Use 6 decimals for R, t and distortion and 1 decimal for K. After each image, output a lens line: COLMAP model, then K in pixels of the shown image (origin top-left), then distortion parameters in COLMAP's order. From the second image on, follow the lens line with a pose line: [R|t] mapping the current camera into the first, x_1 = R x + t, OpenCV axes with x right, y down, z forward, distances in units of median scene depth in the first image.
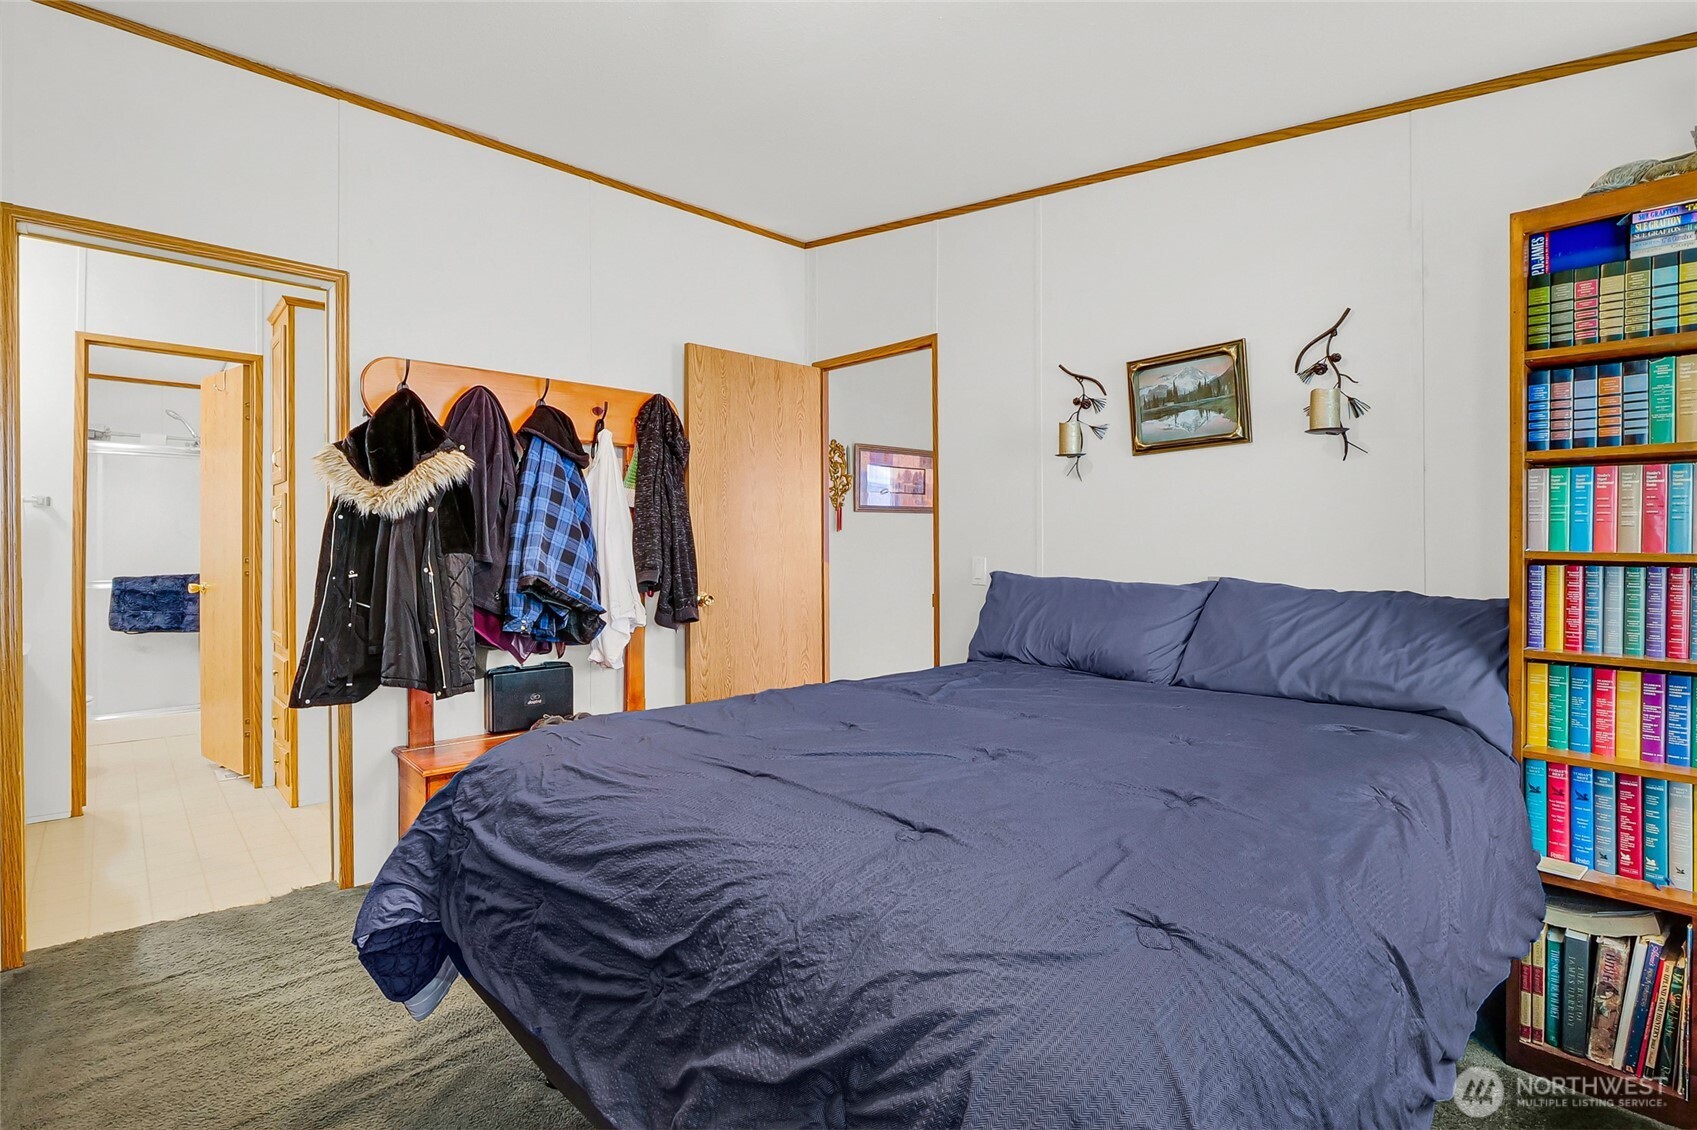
lens RADIAL K [[806.7, 0, 848.3], [0, 806.7, 554.9], [0, 0, 1]] dist [-0.020095, 0.001711]
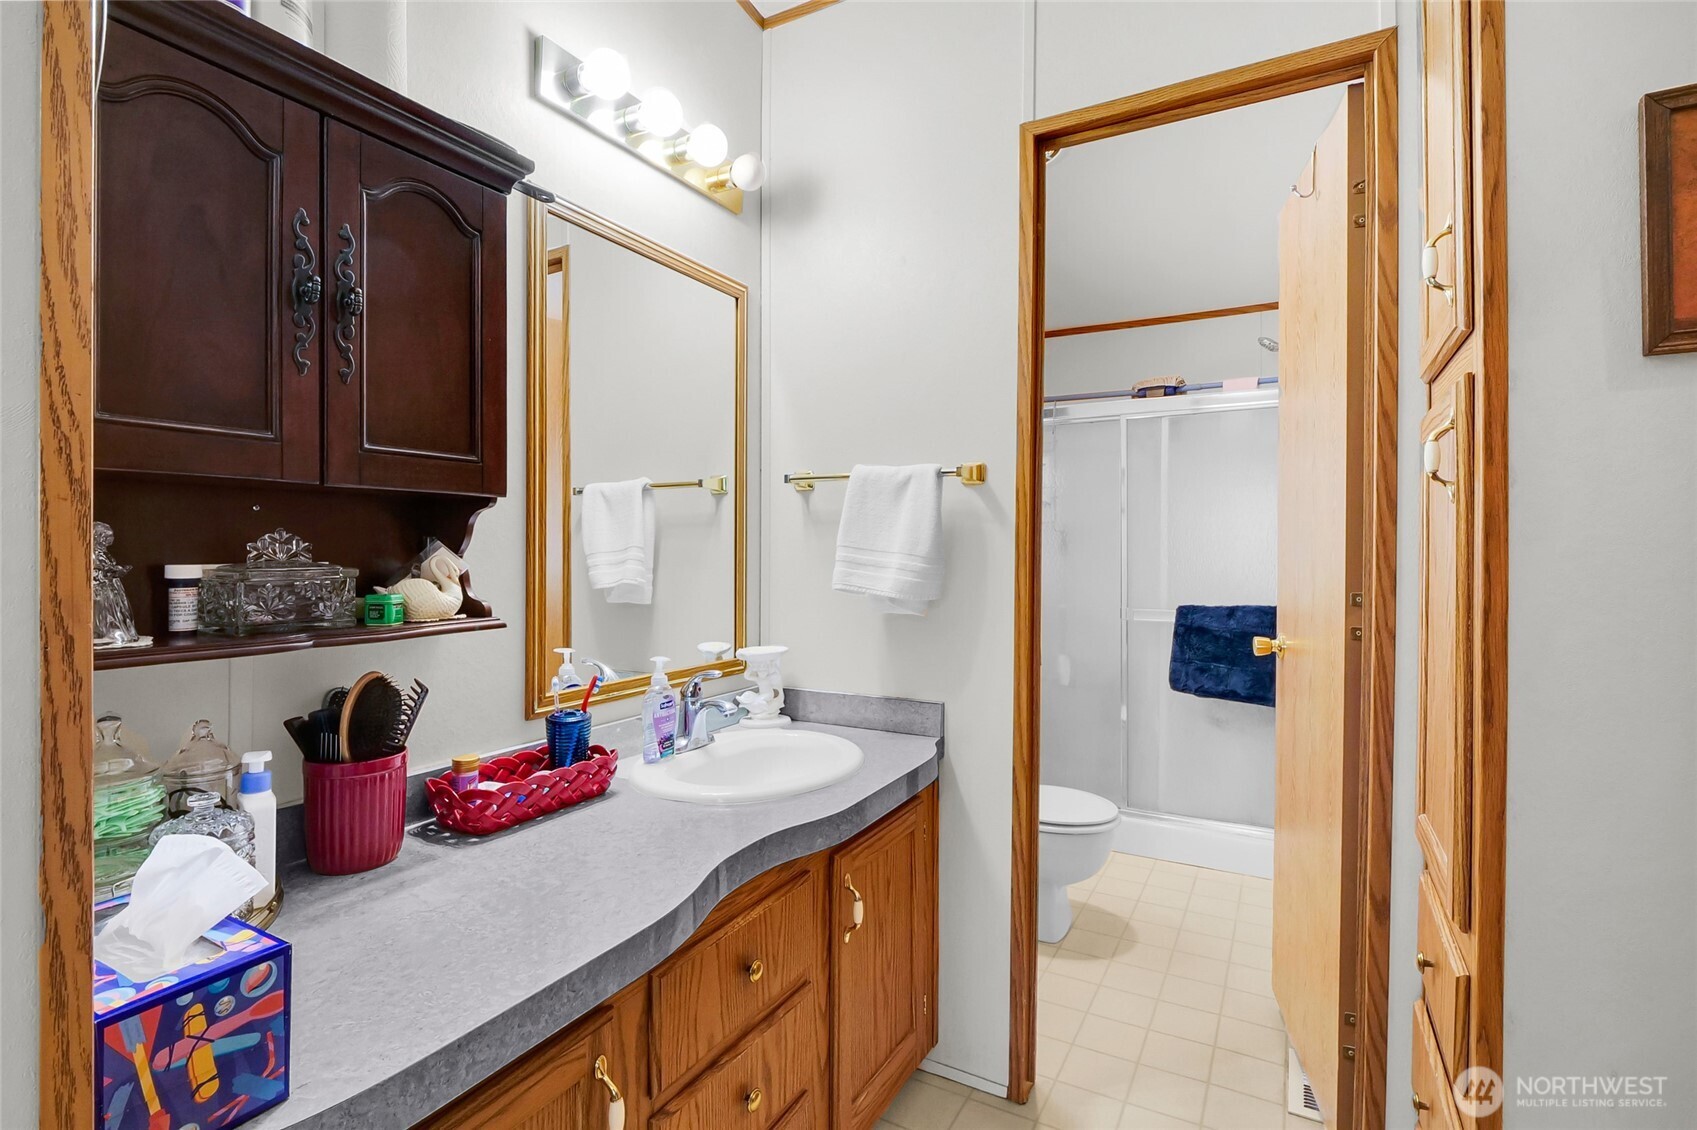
lens RADIAL K [[806.7, 0, 850.4], [0, 806.7, 559.5], [0, 0, 1]] dist [-0.020095, 0.001711]
pose [[0.312326, 0.005620, -0.949958, -0.392904], [-0.007747, 0.999964, 0.003369, -0.009428], [0.949943, 0.006307, 0.312358, 0.547526]]
